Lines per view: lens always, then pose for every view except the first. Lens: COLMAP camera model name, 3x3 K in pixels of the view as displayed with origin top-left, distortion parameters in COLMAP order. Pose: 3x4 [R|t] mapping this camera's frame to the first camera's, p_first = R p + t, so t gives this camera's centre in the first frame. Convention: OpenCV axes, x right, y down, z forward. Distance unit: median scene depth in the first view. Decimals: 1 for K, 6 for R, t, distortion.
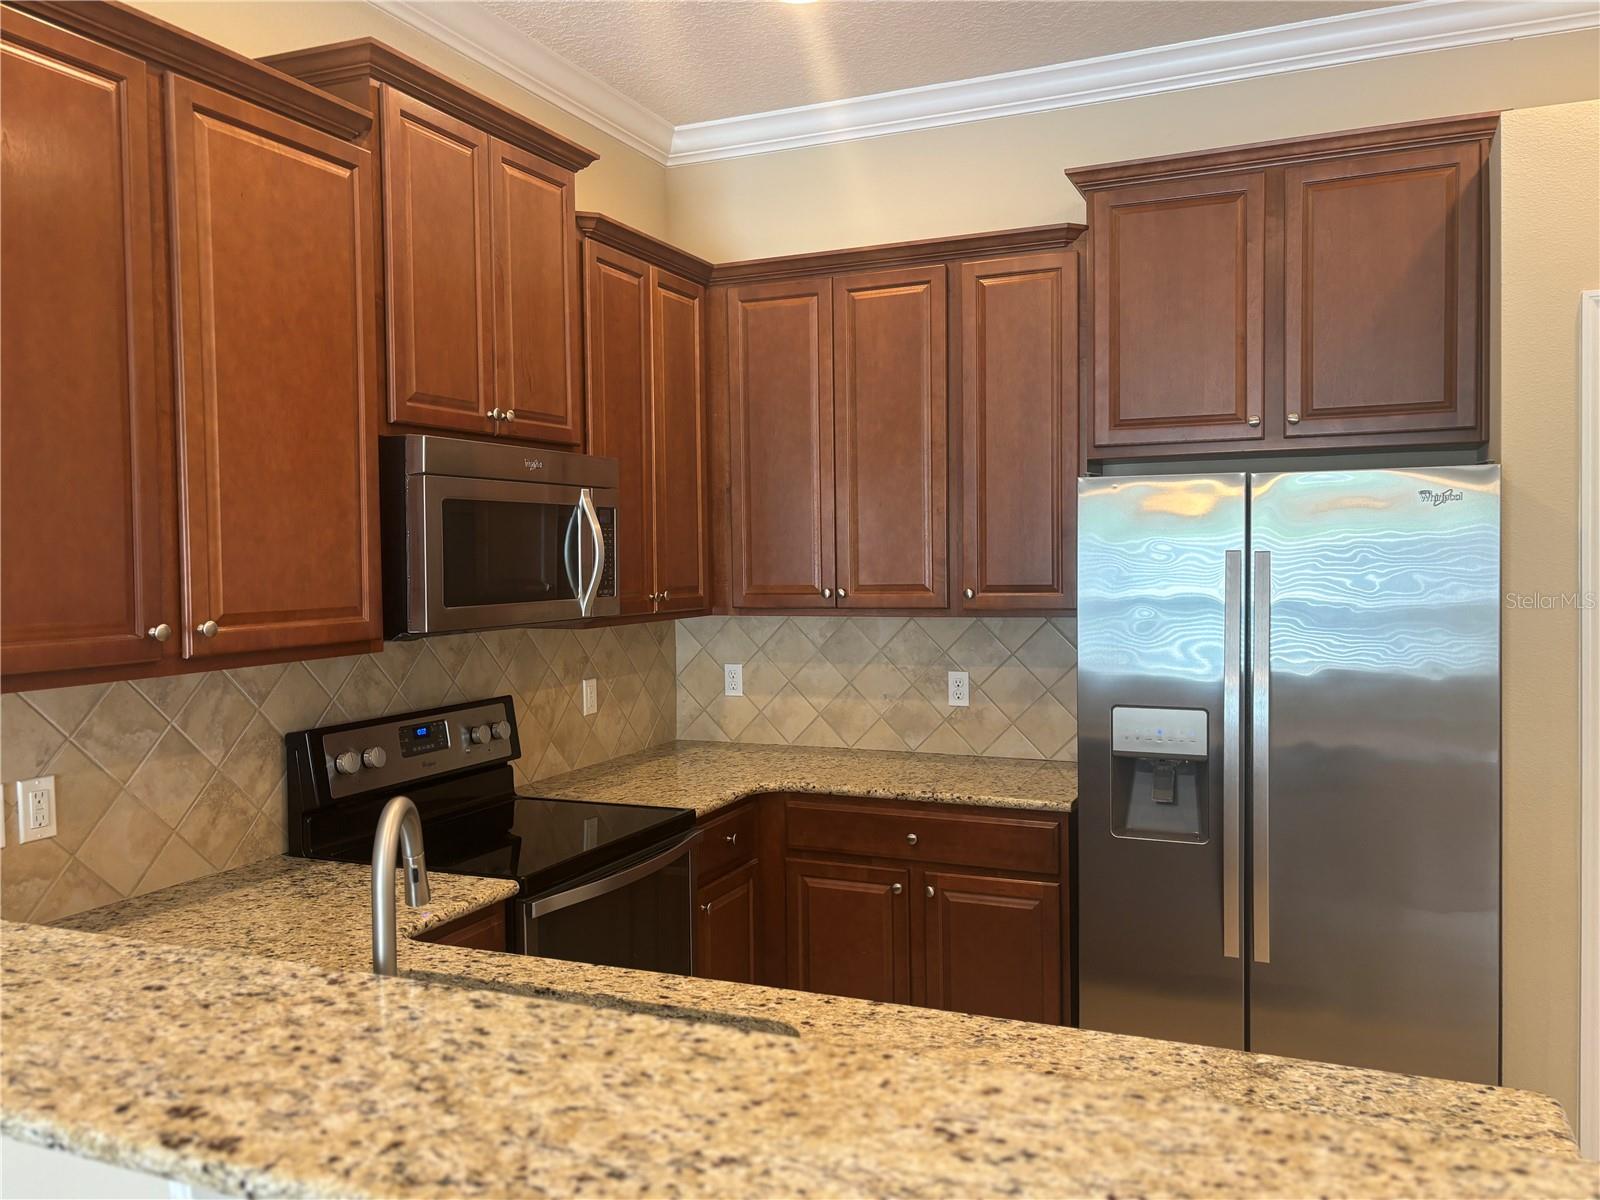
lens RADIAL K [[1268.1, 0, 794.4], [0, 1268.1, 604.5], [0, 0, 1]] dist [0.050839, -0.051283]
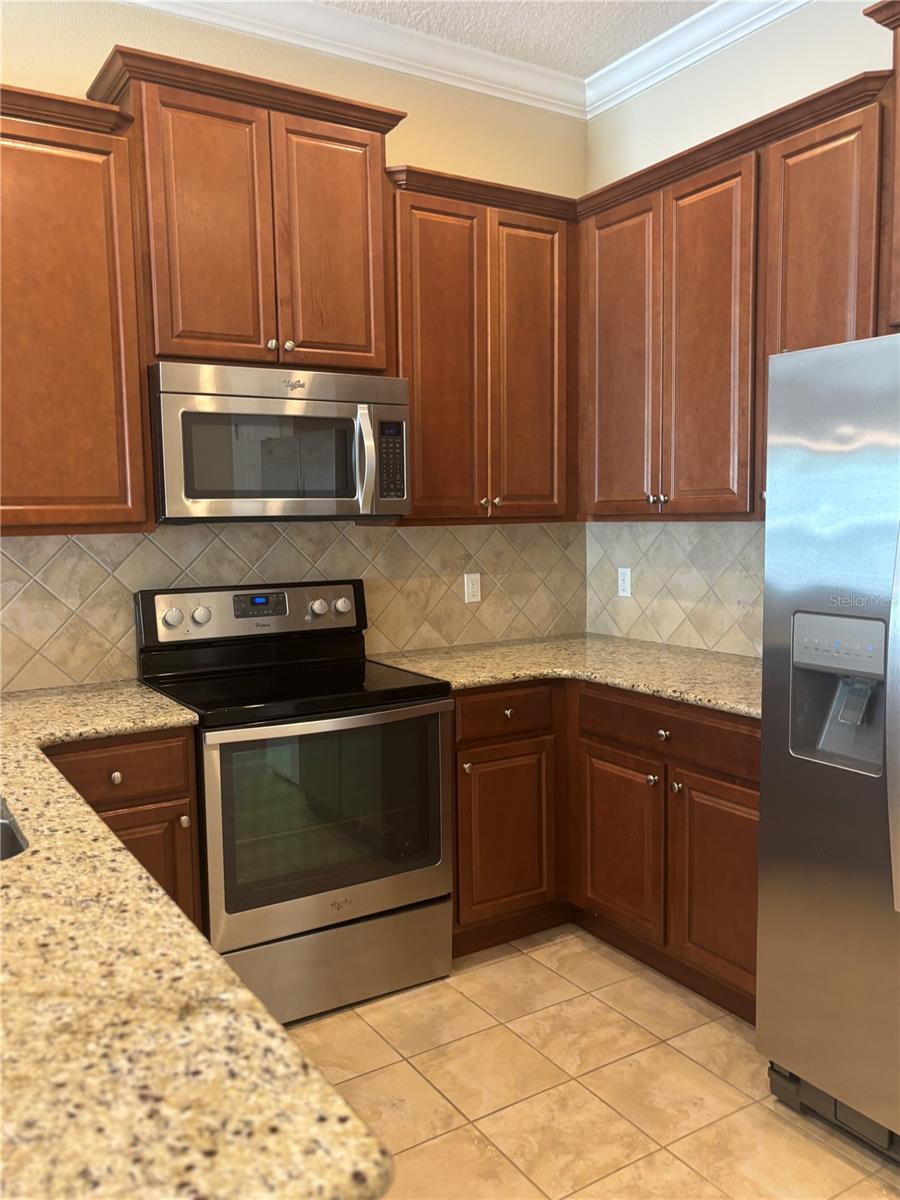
lens RADIAL K [[951.1, 0, 445.4], [0, 951.1, 610.7], [0, 0, 1]] dist [0.050839, -0.051283]
pose [[0.824443, 0.058639, -0.562899, 0.420602], [-0.017436, 0.996777, 0.078299, 0.030057], [0.565676, -0.054738, 0.822809, 0.301897]]
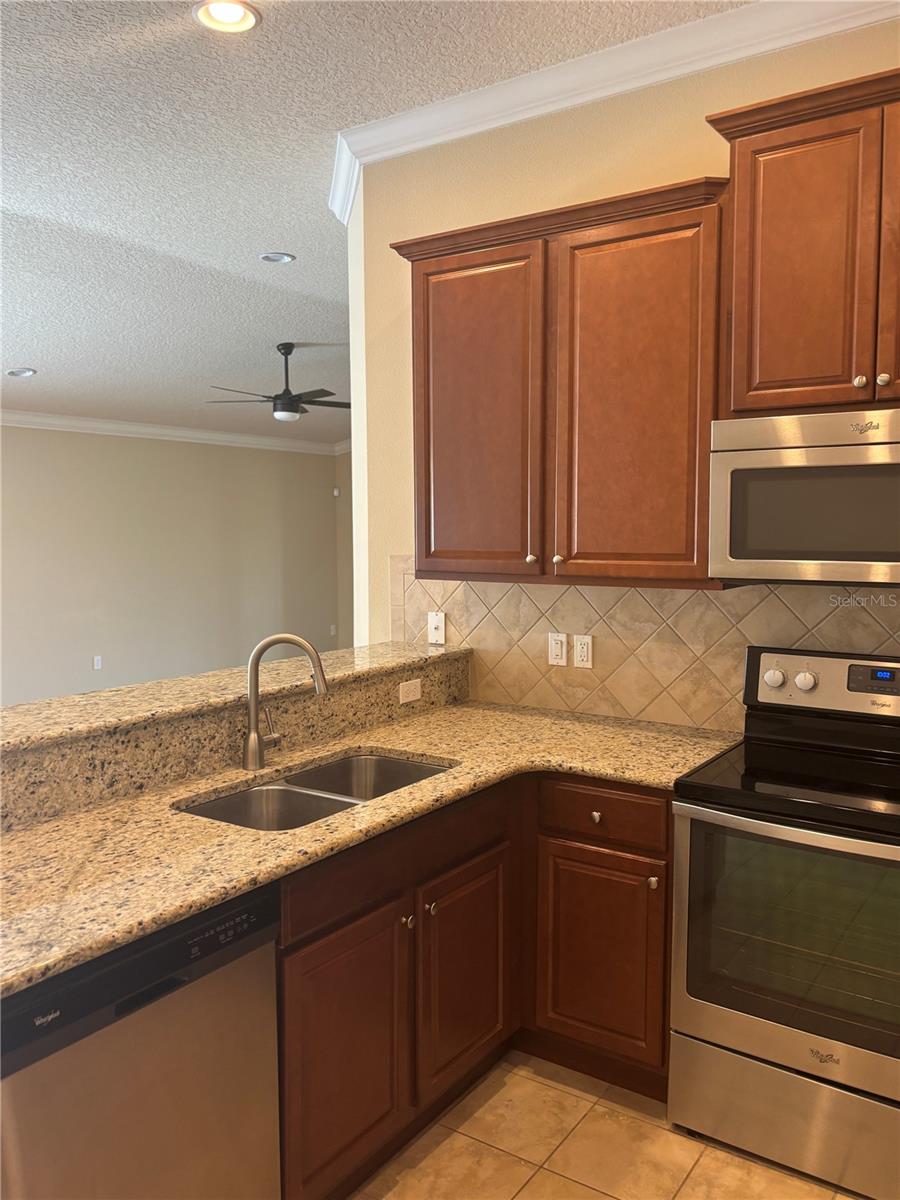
lens RADIAL K [[951.1, 0, 448.7], [0, 951.1, 598.7], [0, 0, 1]] dist [0.050839, -0.051283]
pose [[-0.183902, 0.091559, -0.978671, 0.590479], [-0.035819, 0.994367, 0.099758, -0.036287], [0.982292, 0.053401, -0.179586, 0.775494]]
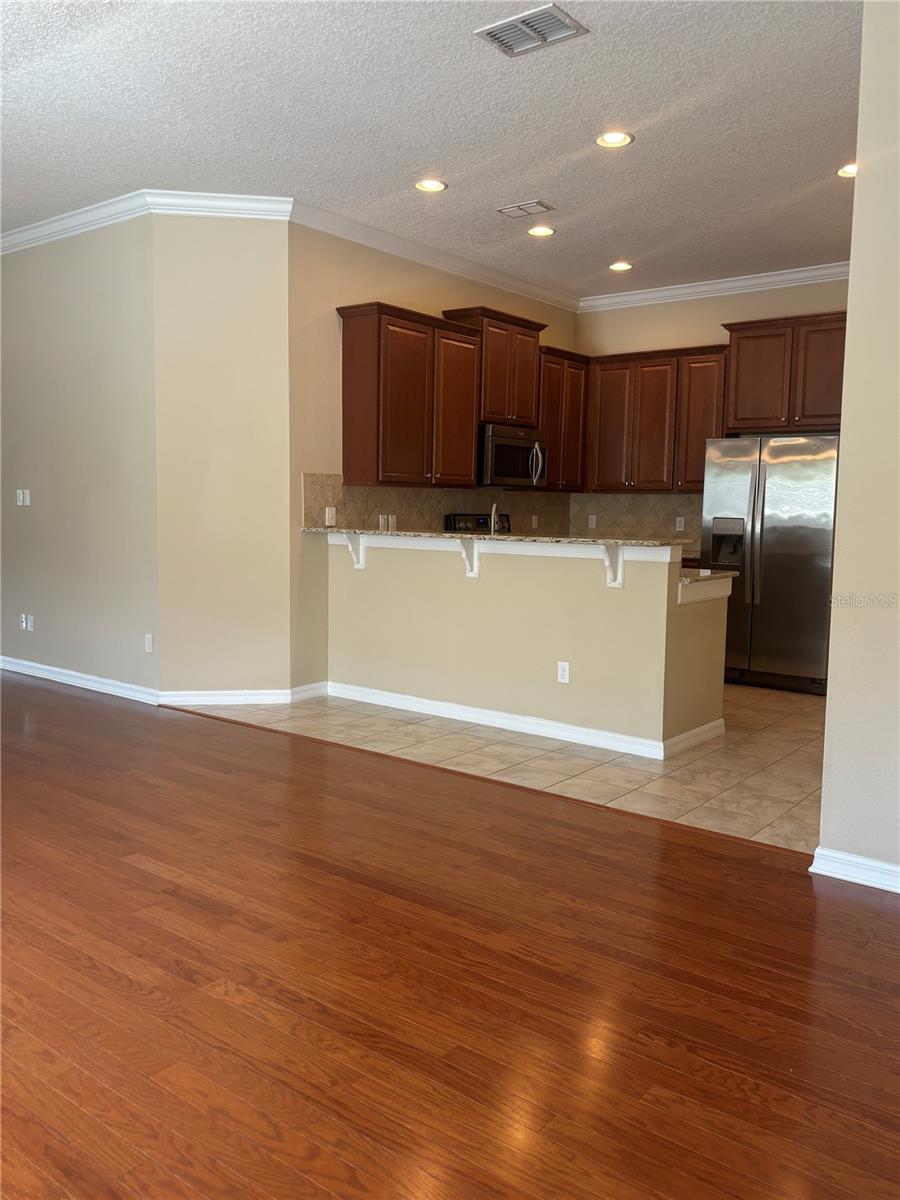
lens RADIAL K [[951.1, 0, 437.9], [0, 951.1, 599.4], [0, 0, 1]] dist [0.050839, -0.051283]
pose [[0.965193, 0.054109, -0.255879, 0.206801], [-0.038384, 0.997077, 0.066058, 0.142286], [0.258706, -0.053937, 0.964449, -1.266310]]
